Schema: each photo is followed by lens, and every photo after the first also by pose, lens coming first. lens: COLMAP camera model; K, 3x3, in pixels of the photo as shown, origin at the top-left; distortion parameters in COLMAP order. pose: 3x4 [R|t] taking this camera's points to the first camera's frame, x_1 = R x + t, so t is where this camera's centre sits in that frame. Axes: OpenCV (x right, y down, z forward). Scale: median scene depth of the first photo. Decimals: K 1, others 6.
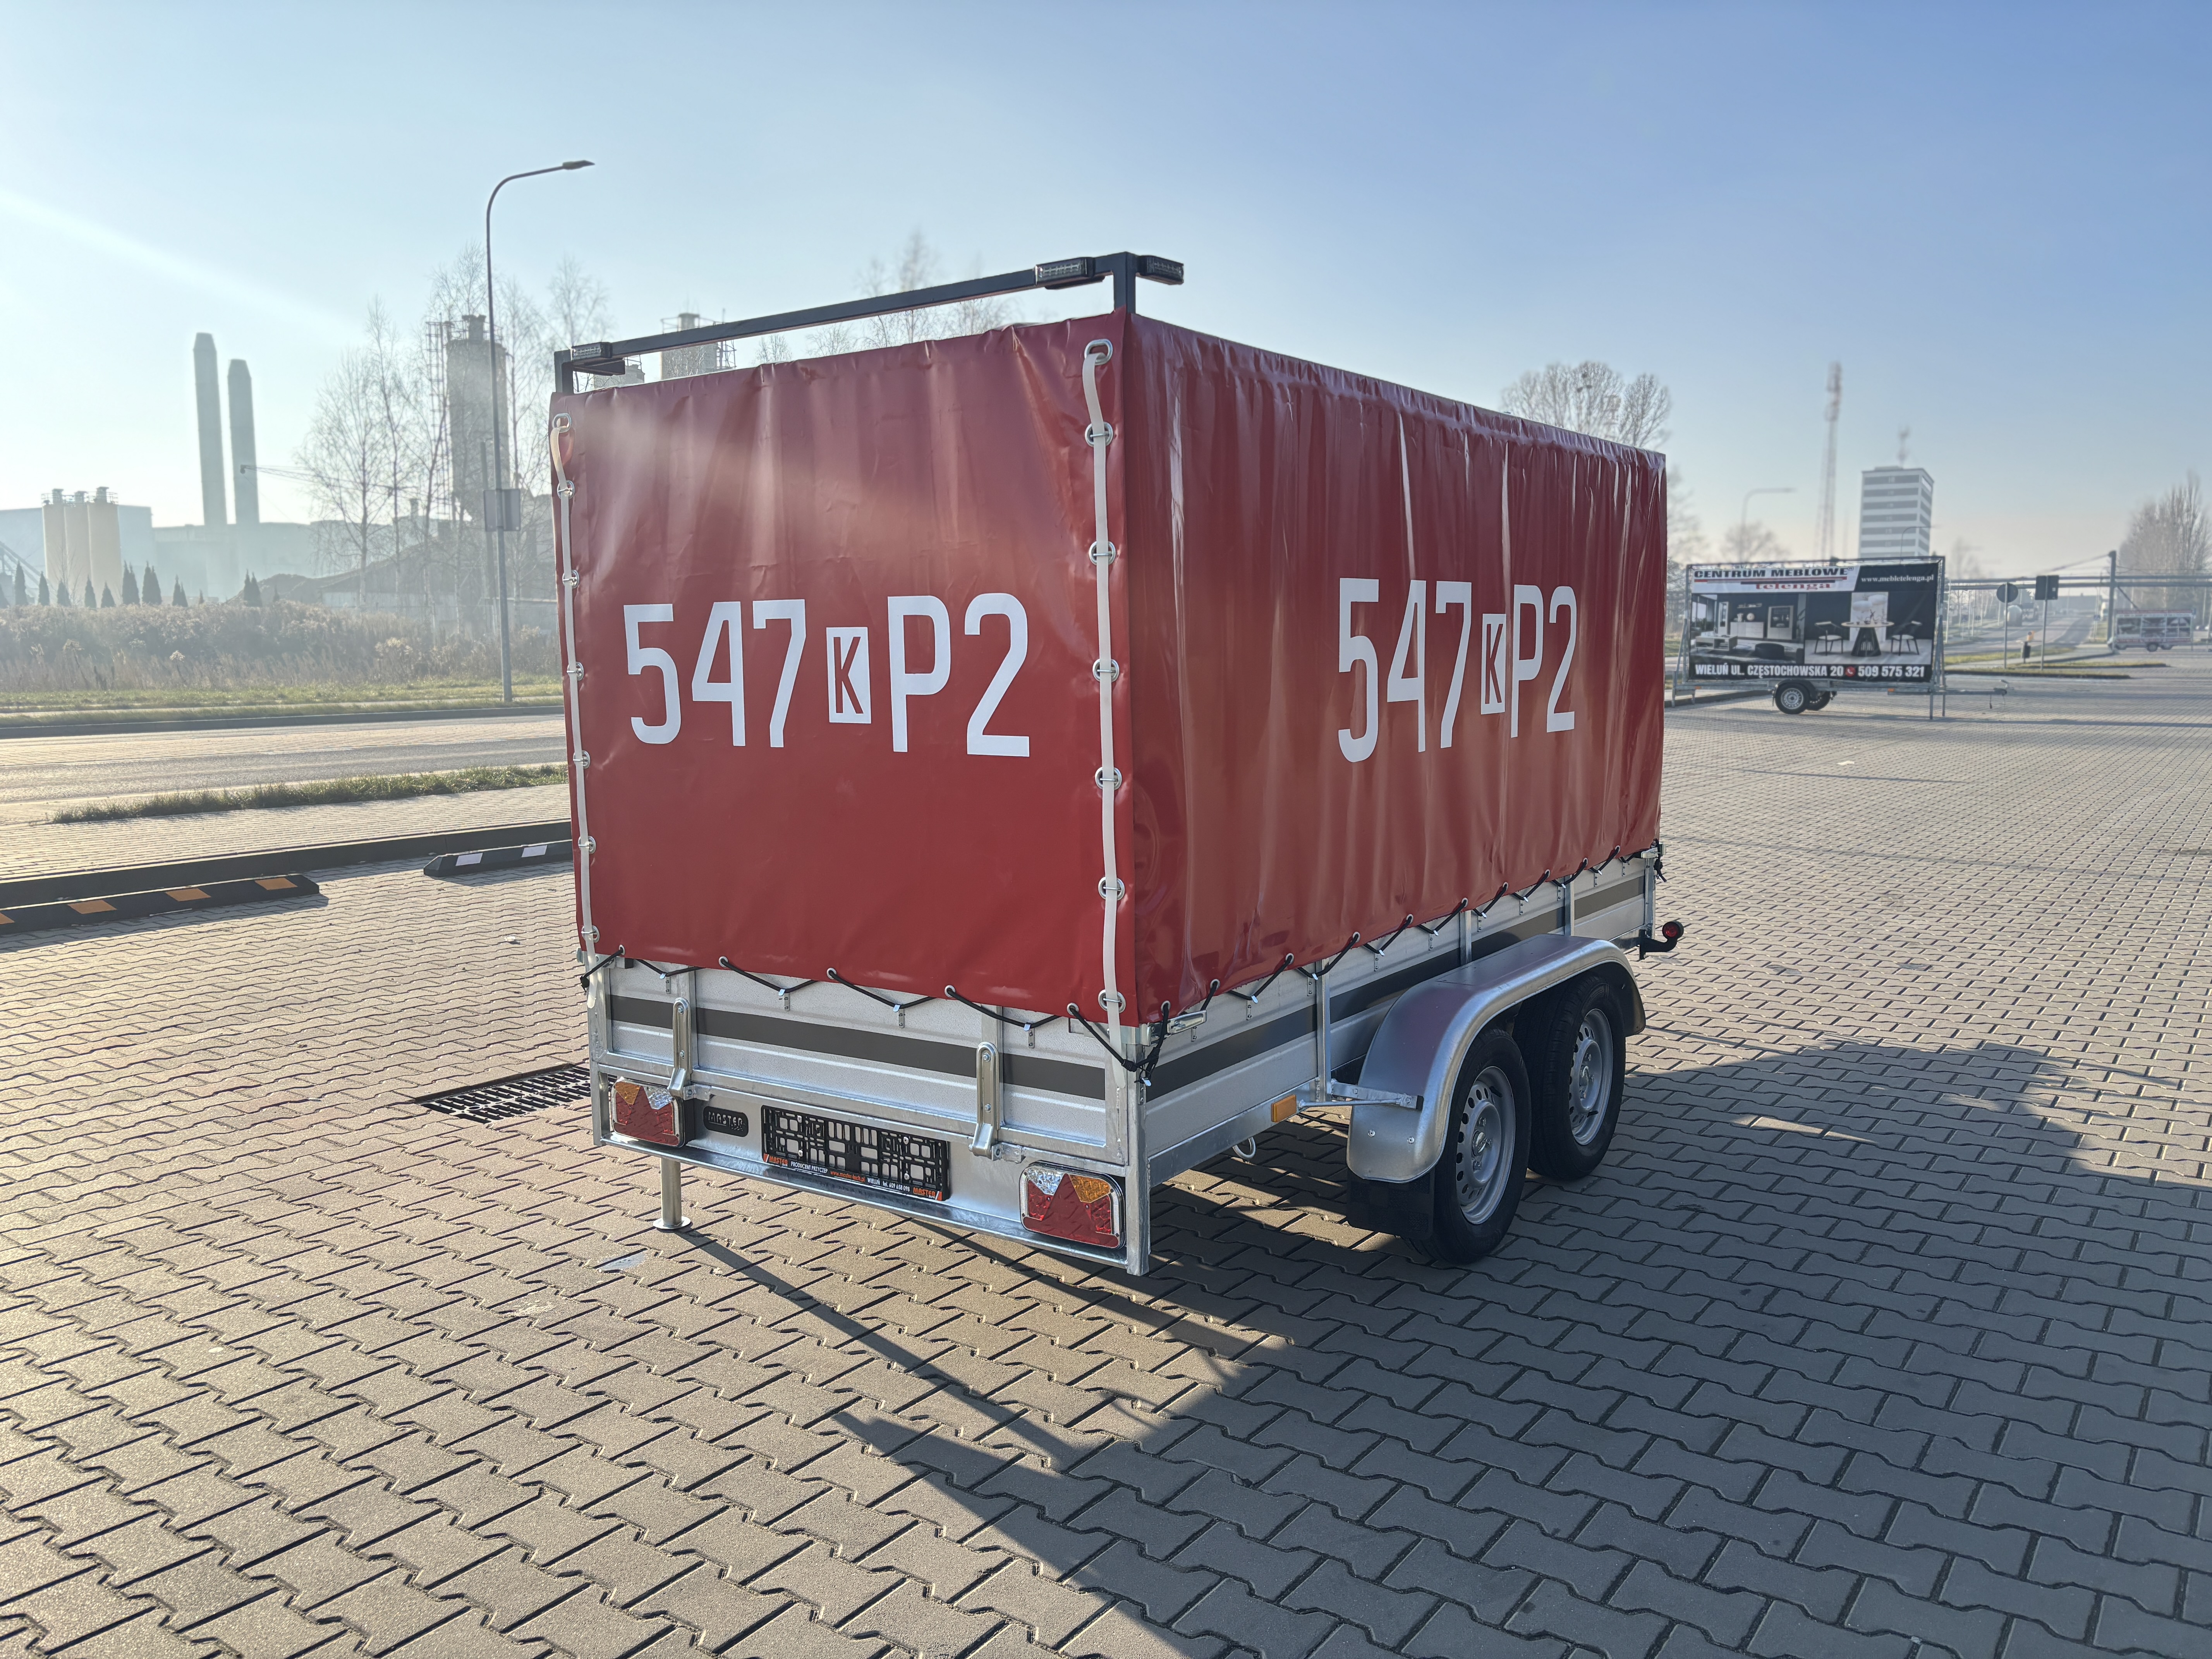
lens RADIAL K [[1689.9, 0, 1093.0], [0, 1689.9, 829.9], [0, 0, 1]] dist [0.070115, -0.050999]
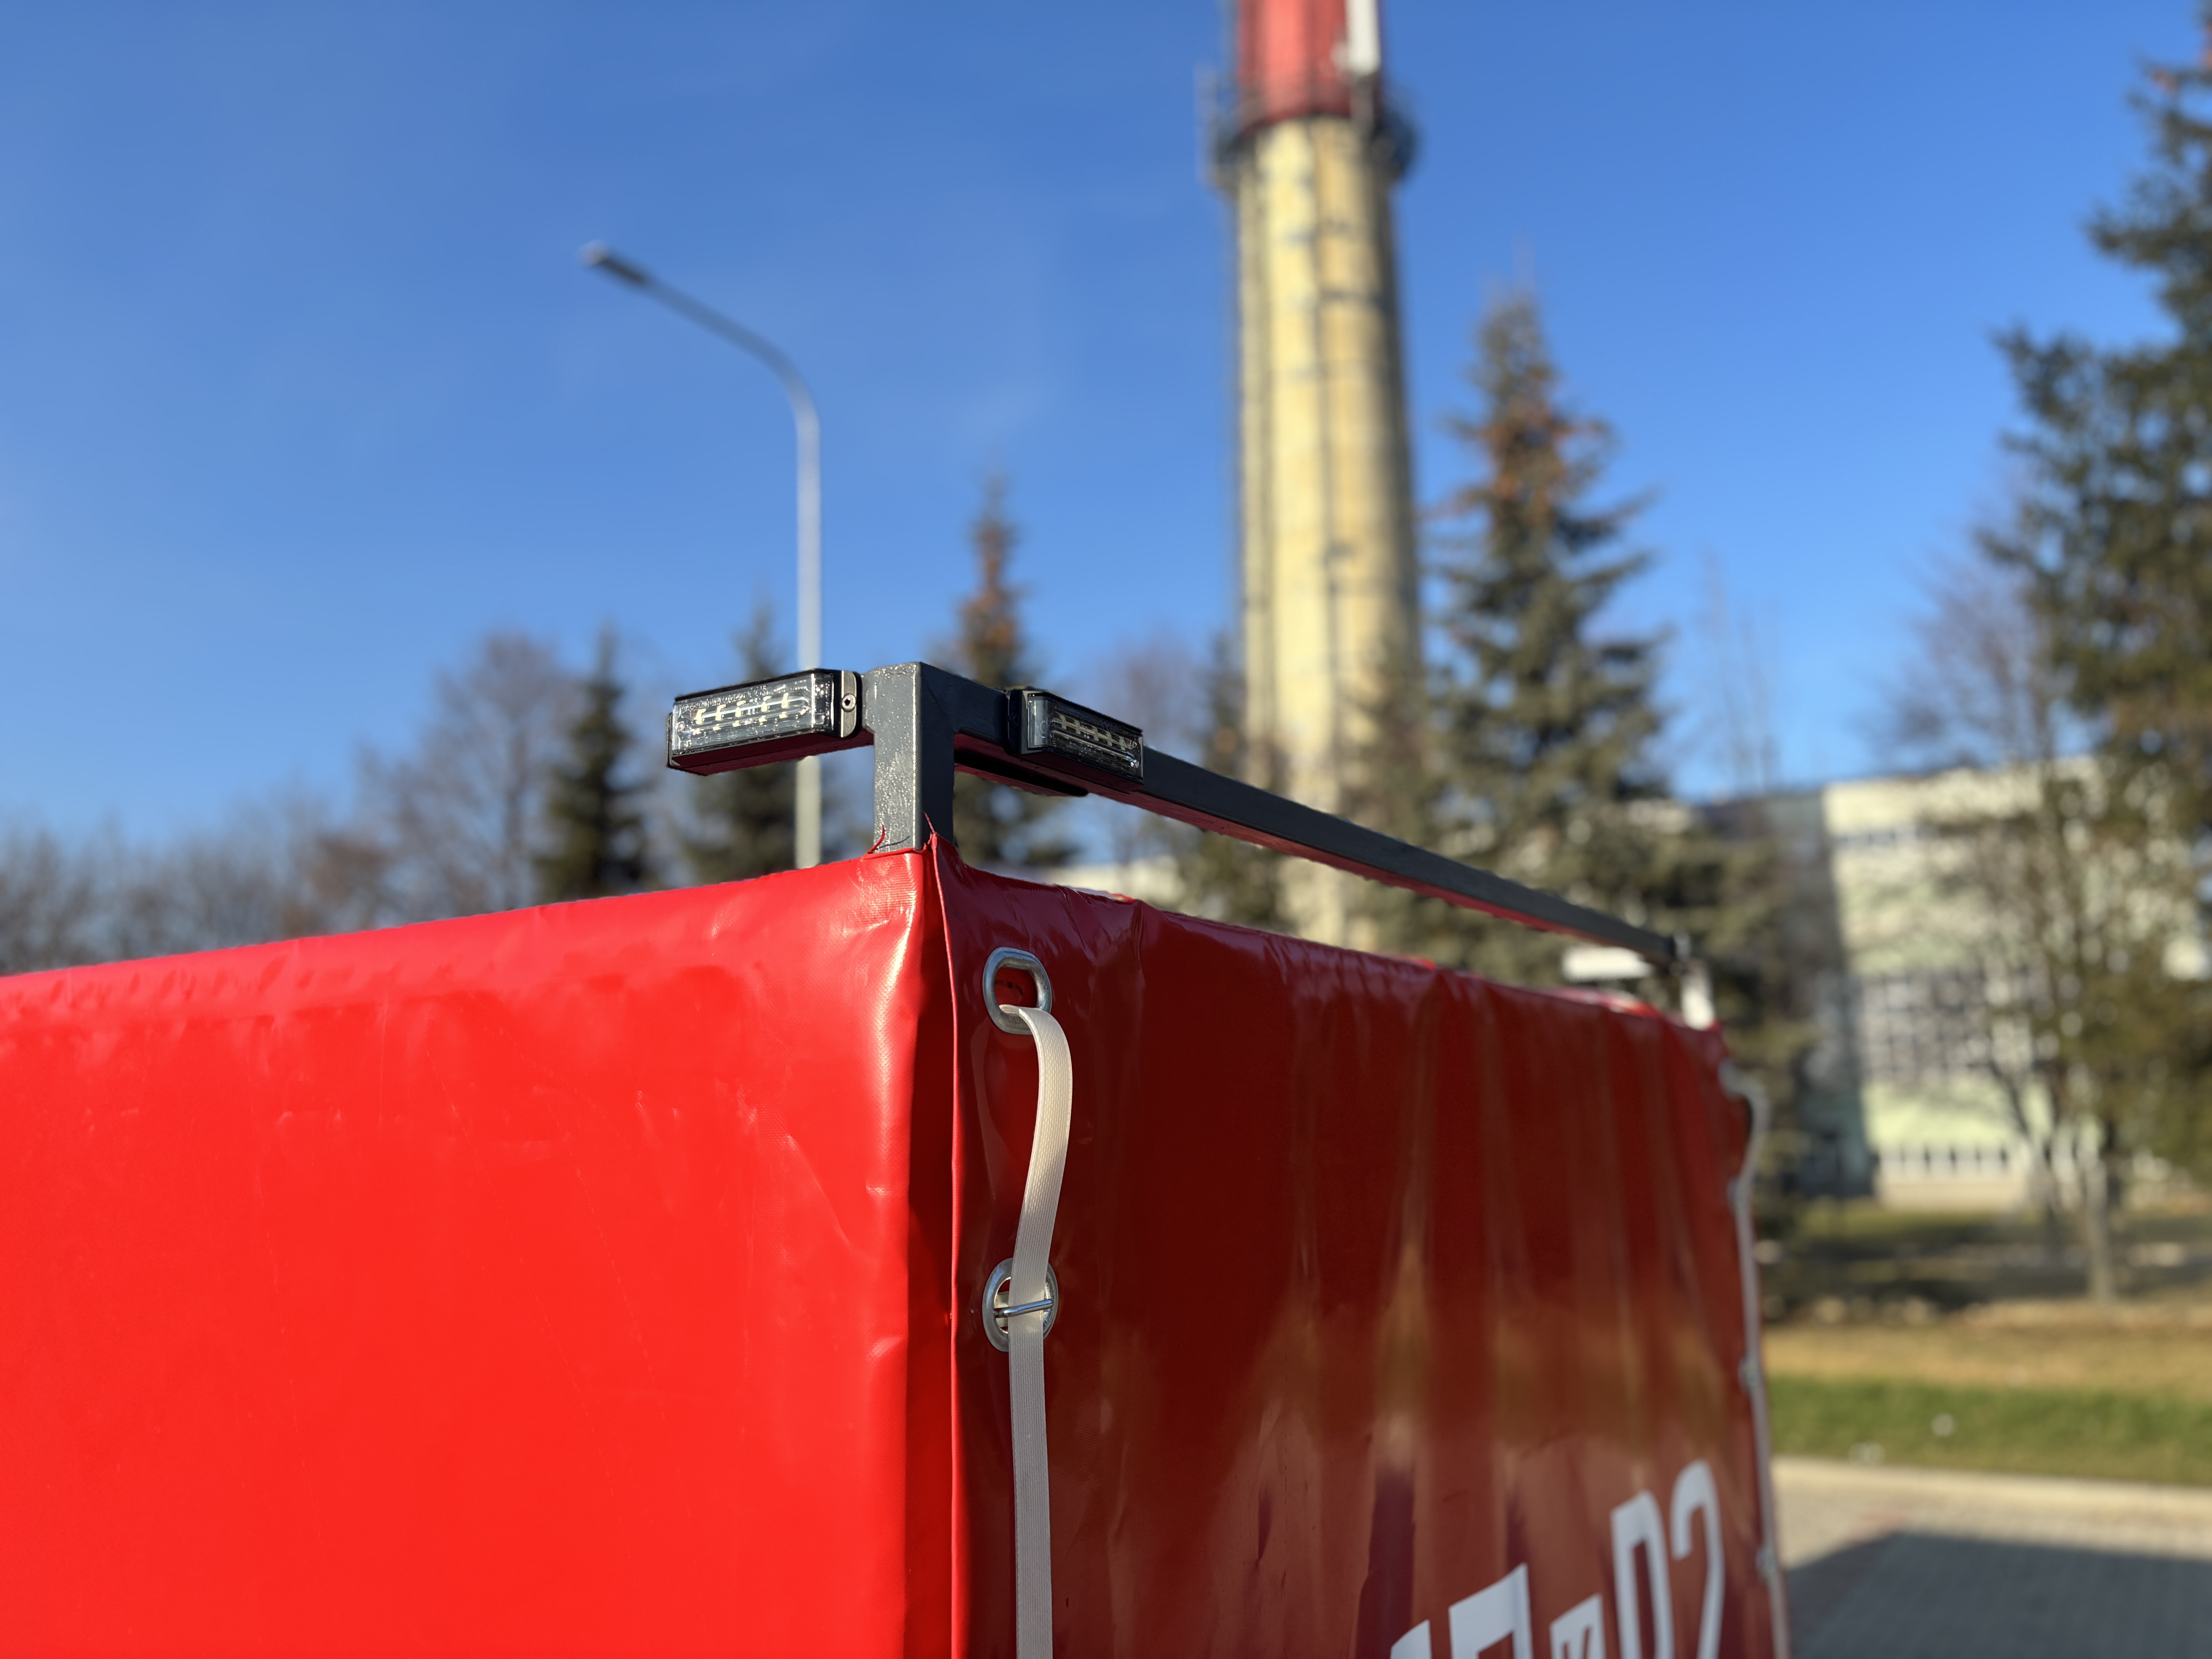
lens RADIAL K [[1674.1, 0, 1106.0], [0, 1674.1, 829.5], [0, 0, 1]] dist [0.090951, -0.112297]
pose [[-0.026162, 0.200001, 0.979446, -0.557112], [0.126899, 0.972520, -0.195197, -0.225139], [-0.991571, 0.119184, -0.050823, 1.039507]]
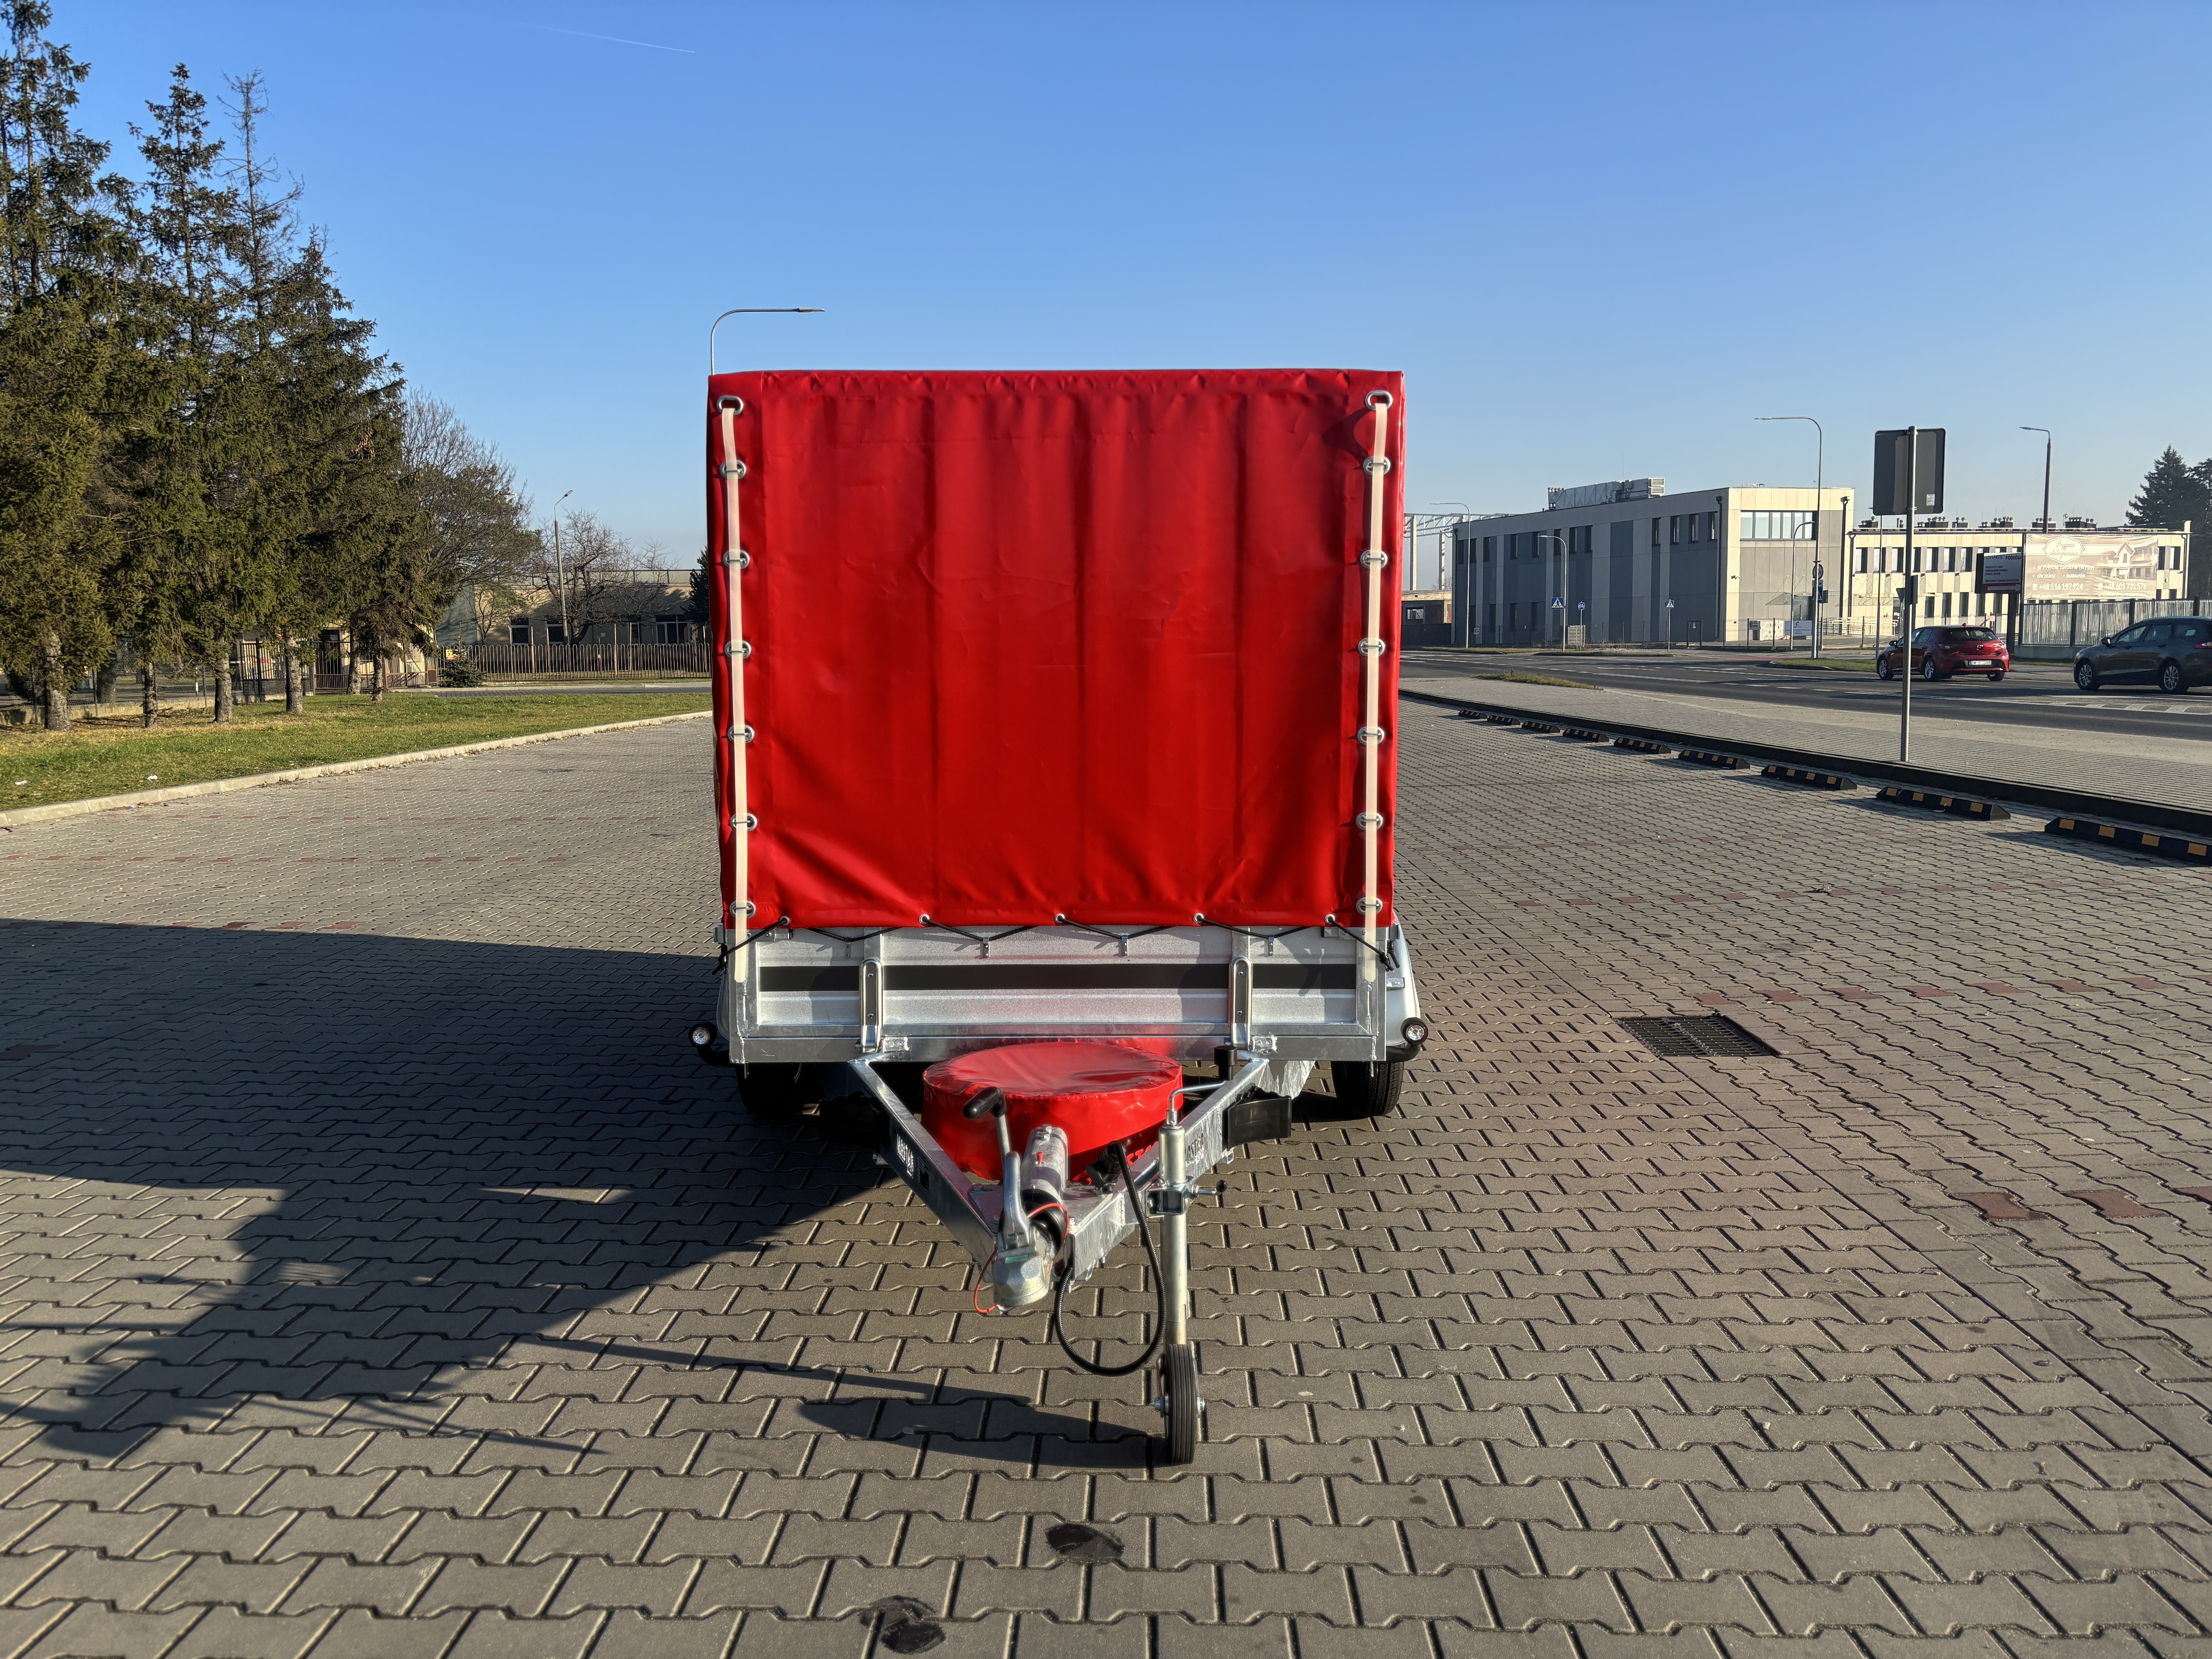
lens RADIAL K [[1678.6, 0, 1098.6], [0, 1678.6, 825.6], [0, 0, 1]] dist [0.049041, -0.041496]
pose [[-0.823594, 0.074338, -0.562288, 0.916449], [-0.048966, 0.978353, 0.201066, -0.281404], [0.565063, 0.193130, -0.802125, 2.532992]]
